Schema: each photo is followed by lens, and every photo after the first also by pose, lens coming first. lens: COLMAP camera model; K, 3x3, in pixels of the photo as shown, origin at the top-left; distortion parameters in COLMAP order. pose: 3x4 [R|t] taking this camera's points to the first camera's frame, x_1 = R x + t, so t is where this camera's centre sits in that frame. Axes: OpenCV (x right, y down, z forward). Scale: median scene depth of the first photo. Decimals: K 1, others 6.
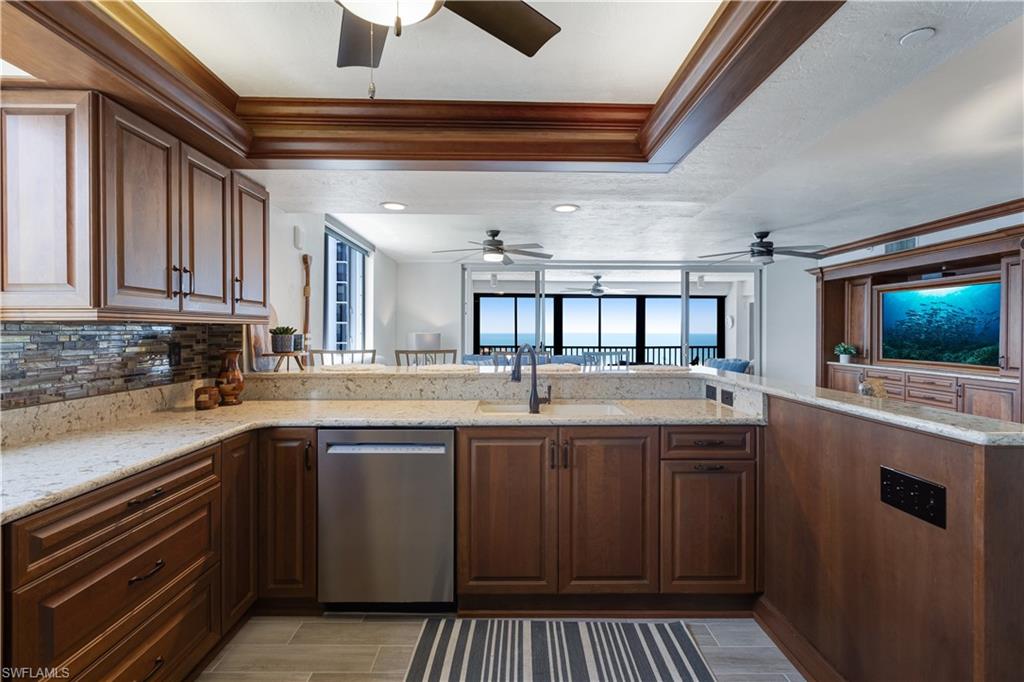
lens RADIAL K [[465.0, 0, 516.3], [0, 465.0, 333.6], [0, 0, 1]] dist [-0.000100, -0.000827]
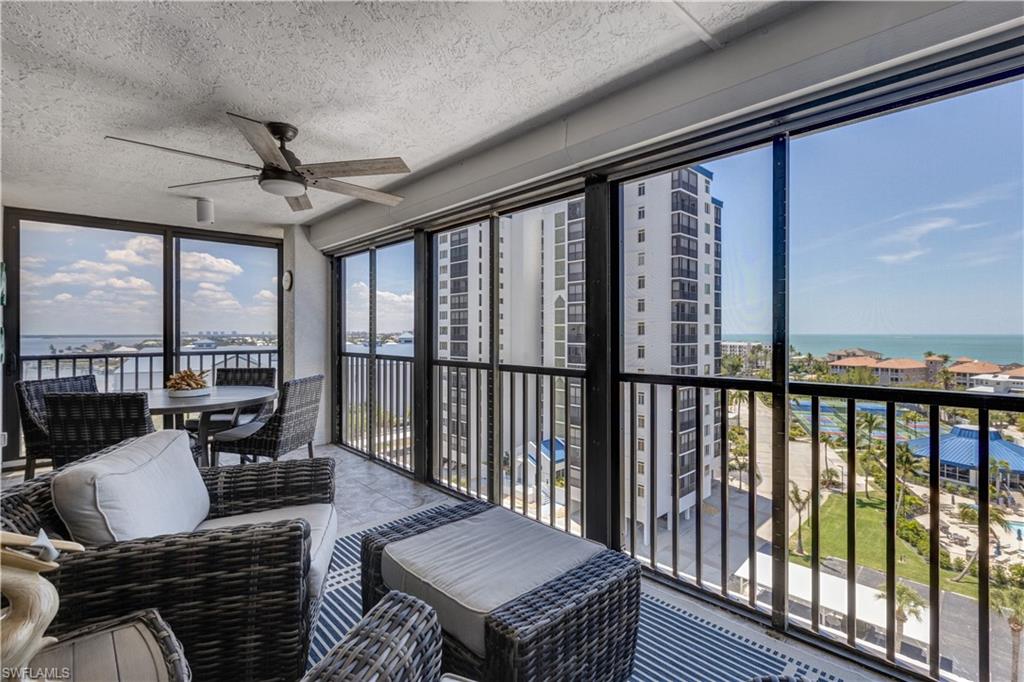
lens RADIAL K [[465.0, 0, 507.9], [0, 465.0, 332.7], [0, 0, 1]] dist [-0.000100, -0.000827]
pose [[0.679110, -0.001492, -0.734035, 2.085617], [-0.001893, 0.999991, -0.003784, 0.034026], [0.734034, 0.003959, 0.679101, 3.679474]]
